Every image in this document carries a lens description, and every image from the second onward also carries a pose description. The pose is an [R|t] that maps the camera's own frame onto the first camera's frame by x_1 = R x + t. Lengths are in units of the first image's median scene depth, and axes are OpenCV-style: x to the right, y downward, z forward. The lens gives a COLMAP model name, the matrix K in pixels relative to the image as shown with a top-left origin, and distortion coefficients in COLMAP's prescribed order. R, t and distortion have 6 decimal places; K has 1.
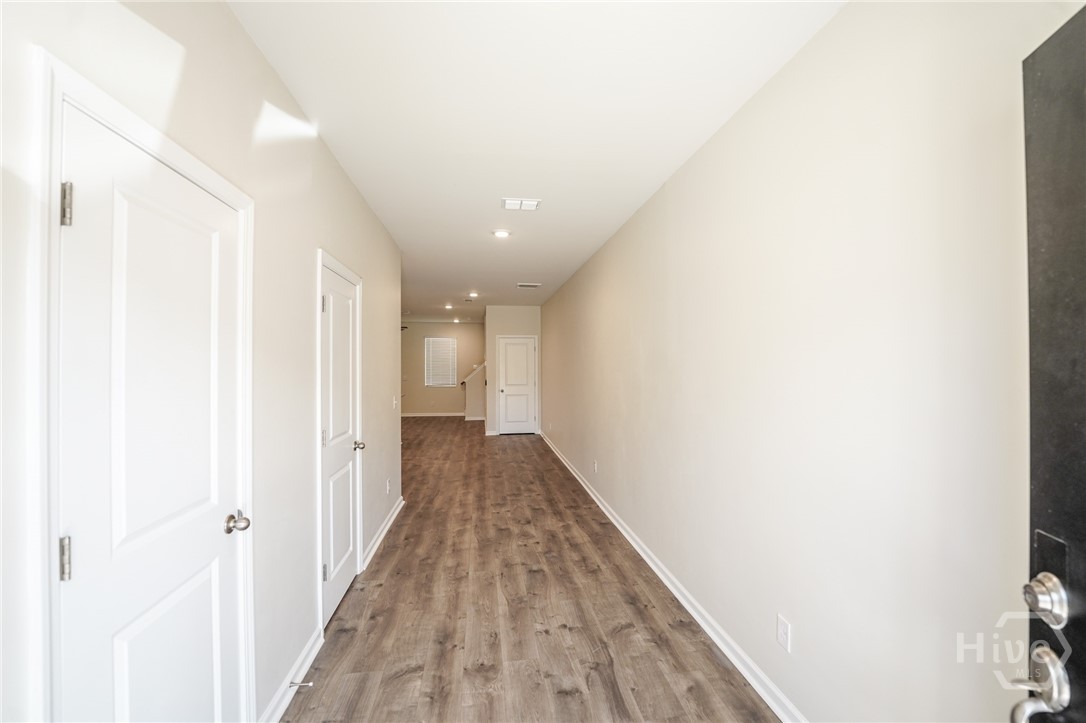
lens RADIAL K [[440.5, 0, 543.9], [0, 440.5, 364.3], [0, 0, 1]] dist [-0.023741, 0.000493]
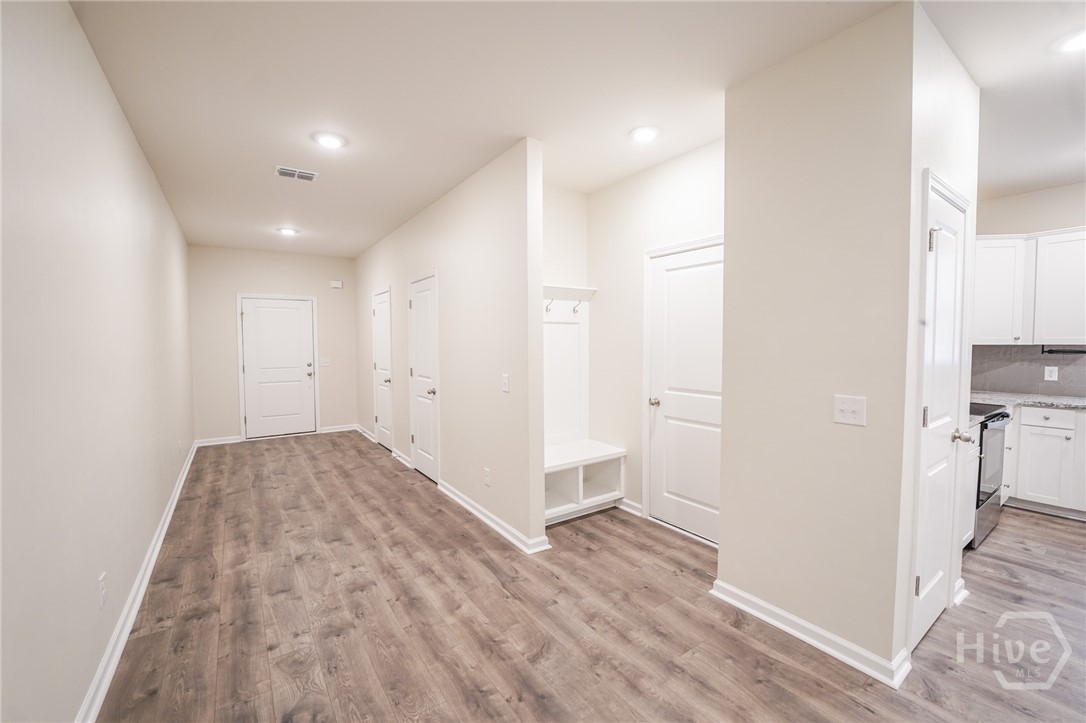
lens RADIAL K [[440.5, 0, 547.2], [0, 440.5, 362.7], [0, 0, 1]] dist [-0.023741, 0.000493]
pose [[-0.887322, 0.029134, -0.460229, -0.083004], [0.008893, 0.998898, 0.046088, 0.022846], [0.461064, 0.036802, -0.886603, 1.946835]]
